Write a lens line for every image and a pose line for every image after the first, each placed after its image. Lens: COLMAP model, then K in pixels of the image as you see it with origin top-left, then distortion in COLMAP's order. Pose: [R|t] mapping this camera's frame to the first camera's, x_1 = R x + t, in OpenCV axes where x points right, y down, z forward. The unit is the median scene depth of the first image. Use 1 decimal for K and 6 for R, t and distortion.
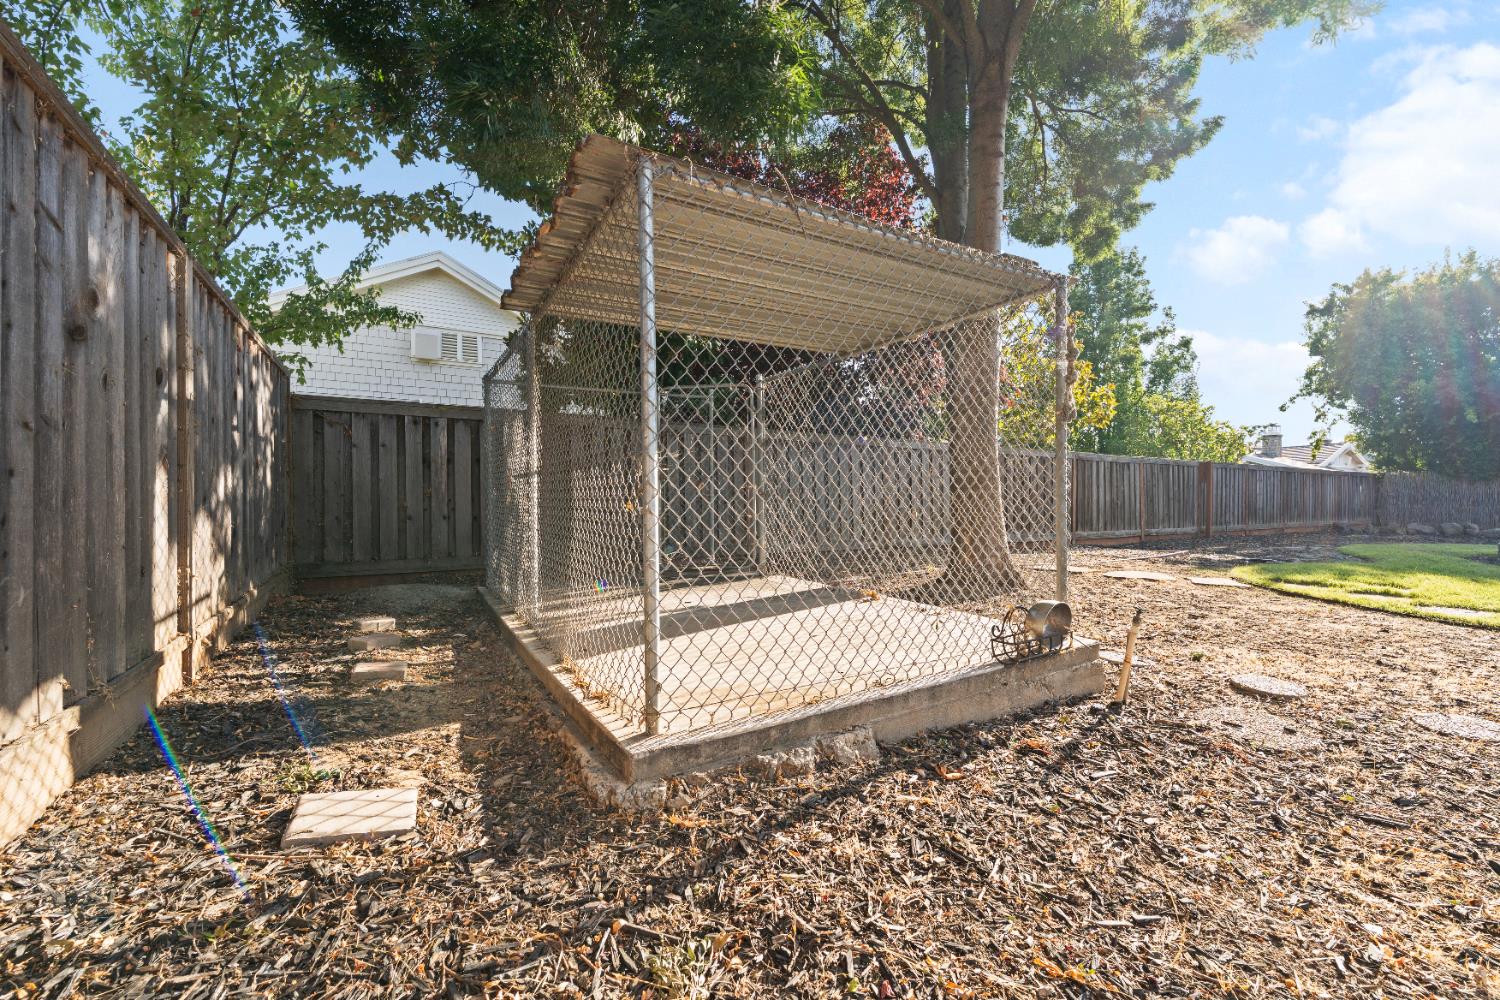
lens RADIAL K [[632.9, 0, 736.7], [0, 632.9, 500.0], [0, 0, 1]] dist [0.001501, -0.000042]
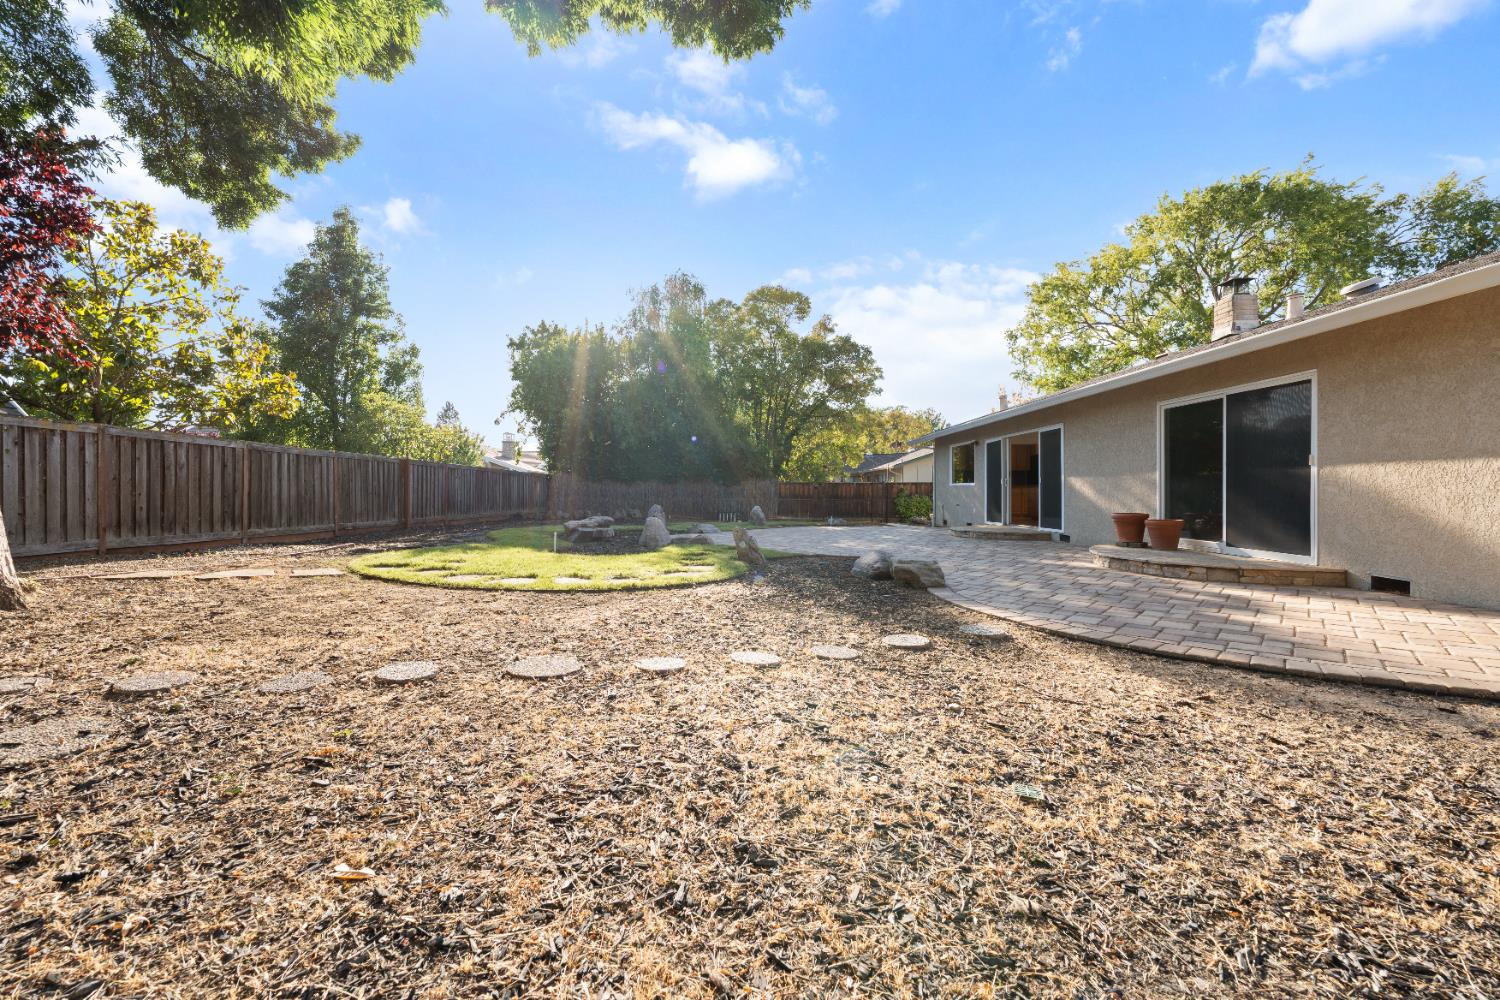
lens RADIAL K [[632.9, 0, 736.7], [0, 632.9, 500.0], [0, 0, 1]] dist [0.001501, -0.000042]
pose [[0.539968, -0.008441, 0.841643, 0.092333], [0.001960, 0.999960, 0.008771, 0.000782], [-0.841683, -0.003086, 0.539963, -0.052957]]
